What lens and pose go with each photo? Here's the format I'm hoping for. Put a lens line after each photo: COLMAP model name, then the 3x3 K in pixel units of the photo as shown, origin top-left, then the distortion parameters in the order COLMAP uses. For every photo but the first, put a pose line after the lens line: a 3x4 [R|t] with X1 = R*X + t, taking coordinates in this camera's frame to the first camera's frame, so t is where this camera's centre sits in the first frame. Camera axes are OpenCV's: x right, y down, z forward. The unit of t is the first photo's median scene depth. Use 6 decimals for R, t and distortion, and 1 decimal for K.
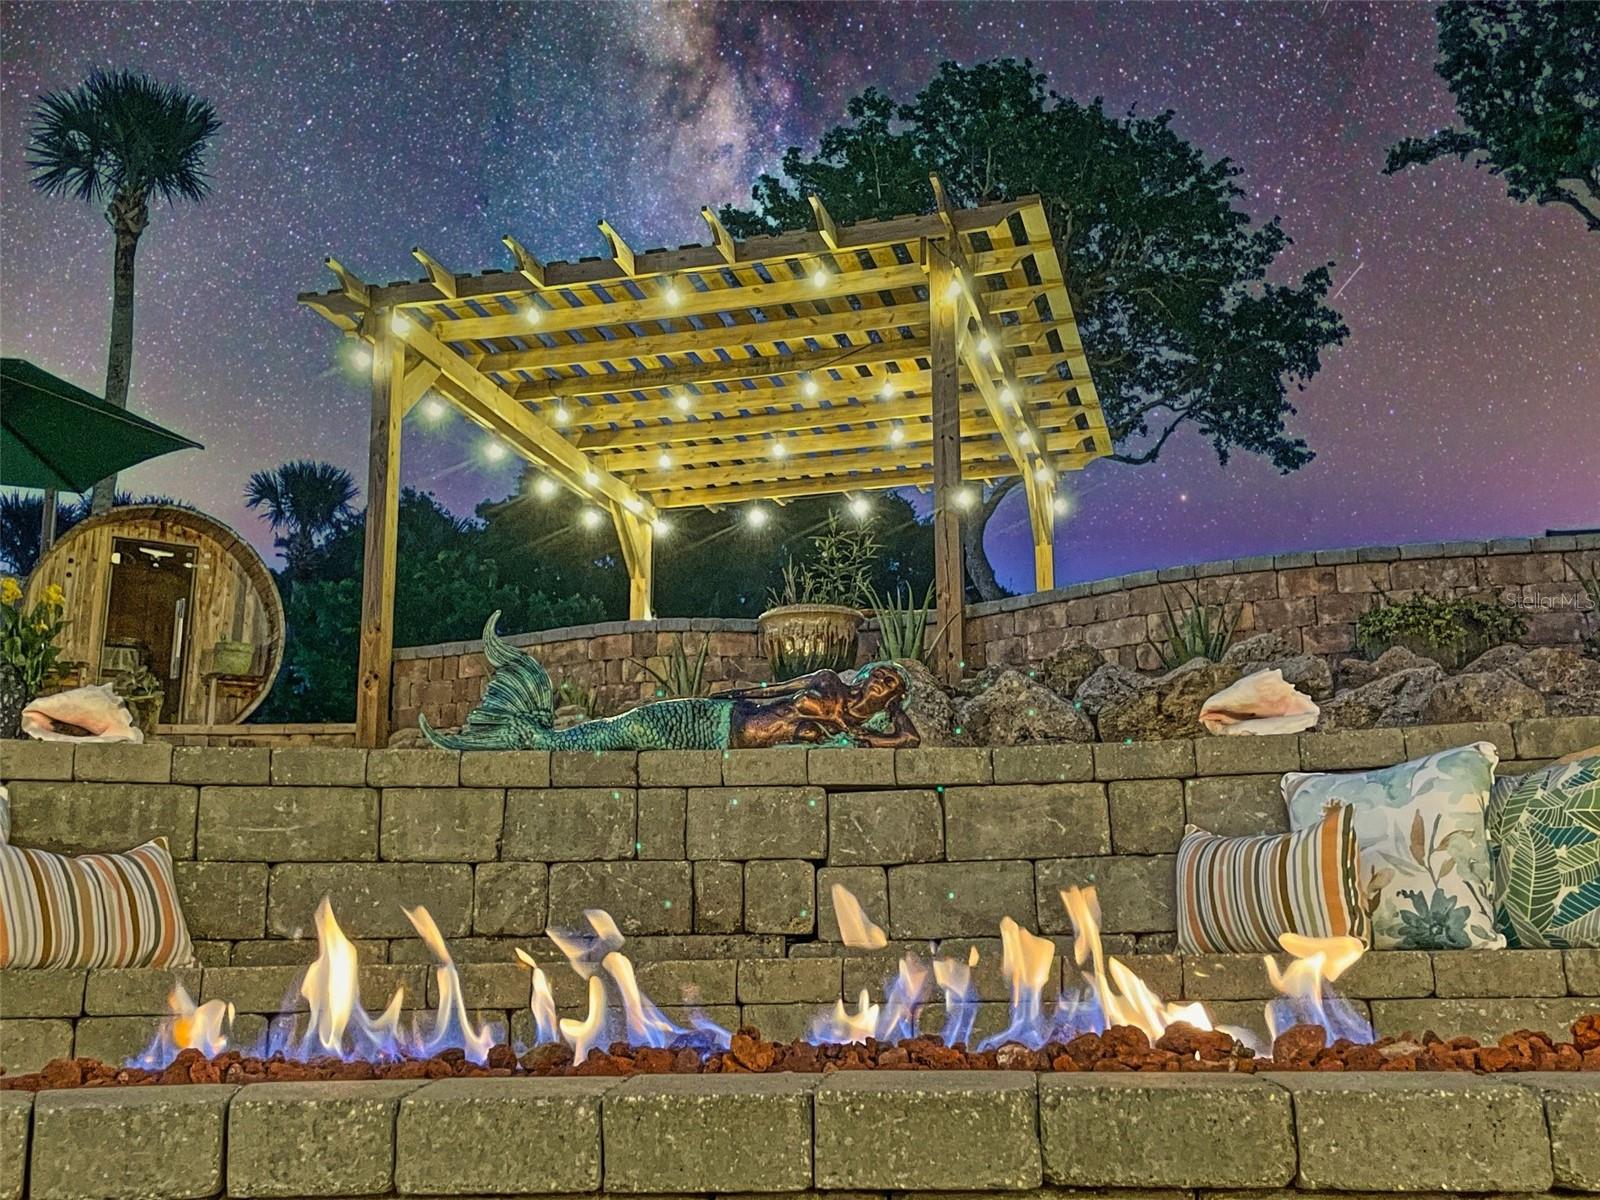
lens RADIAL K [[1717.7, 0, 800.0], [0, 1717.7, 600.0], [0, 0, 1]] dist [0.002376, -0.027285]
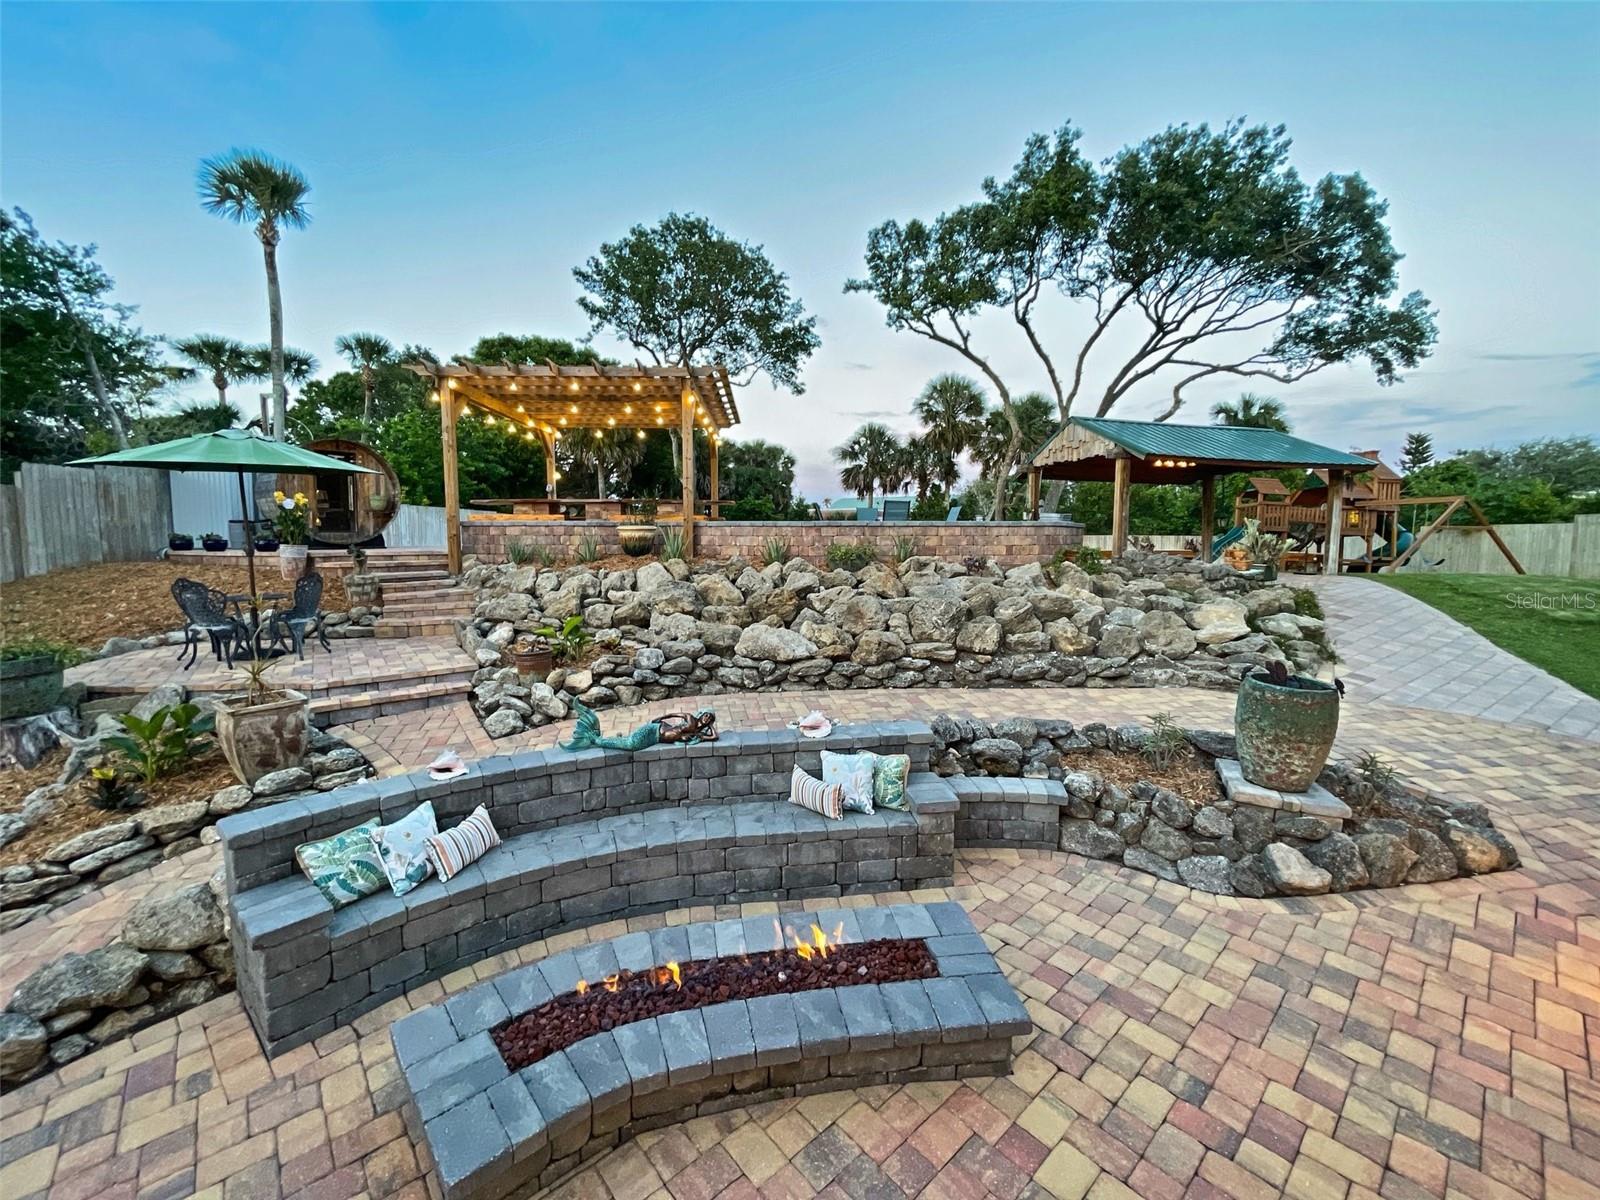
lens RADIAL K [[650.9, 0, 800.0], [0, 650.9, 600.0], [0, 0, 1]] dist [-0.014095, -0.000064]
pose [[0.954081, -0.021729, 0.298761, -0.025779], [-0.072948, 0.950486, 0.302086, -0.097808], [-0.290532, -0.310008, 0.905255, -0.020064]]
